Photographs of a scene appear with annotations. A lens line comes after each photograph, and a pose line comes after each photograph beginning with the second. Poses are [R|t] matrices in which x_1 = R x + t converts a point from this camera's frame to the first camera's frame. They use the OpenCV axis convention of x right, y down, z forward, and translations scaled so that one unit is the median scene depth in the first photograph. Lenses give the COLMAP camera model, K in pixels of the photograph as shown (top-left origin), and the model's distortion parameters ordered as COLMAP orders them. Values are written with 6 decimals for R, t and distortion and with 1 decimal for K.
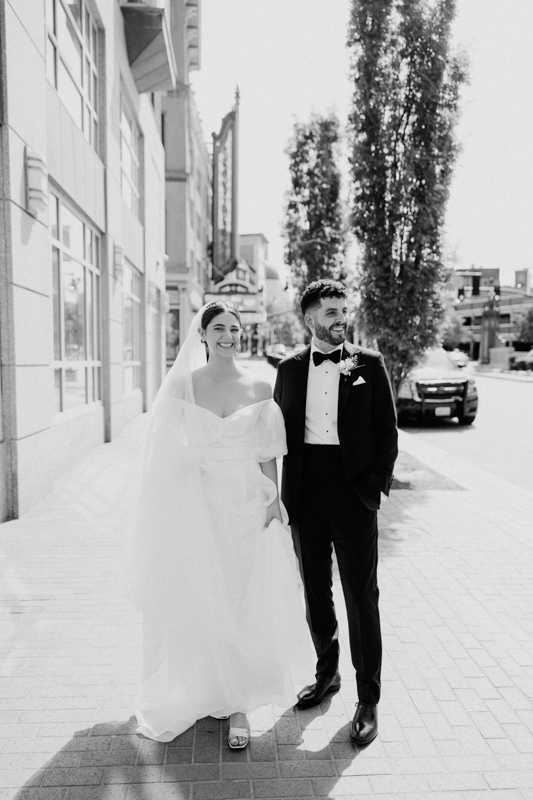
lens RADIAL K [[606.7, 0, 264.2], [0, 606.7, 394.7], [0, 0, 1]] dist [-0.002082, 0.009672]
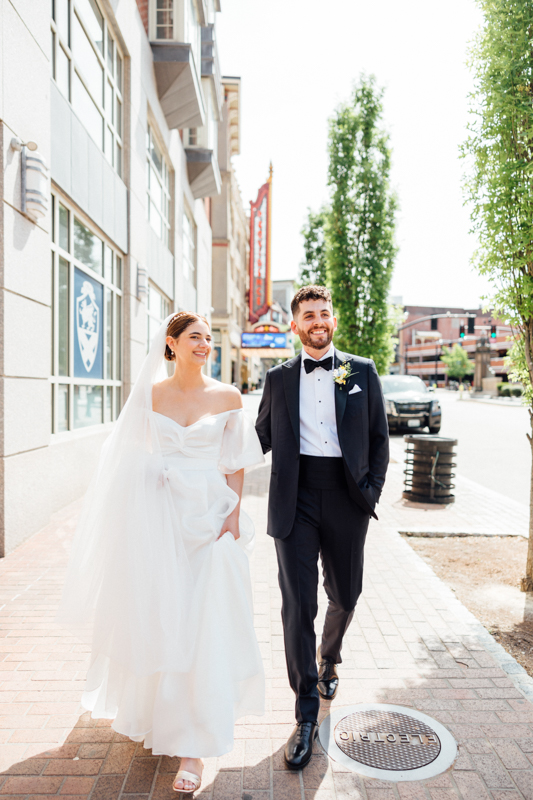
lens RADIAL K [[606.7, 0, 261.5], [0, 606.7, 402.1], [0, 0, 1]] dist [-0.002082, 0.009672]
pose [[0.997346, 0.003620, -0.072712, 0.054063], [-0.006632, 0.999128, -0.041220, 0.038542], [0.072499, 0.041593, 0.996501, -0.374814]]
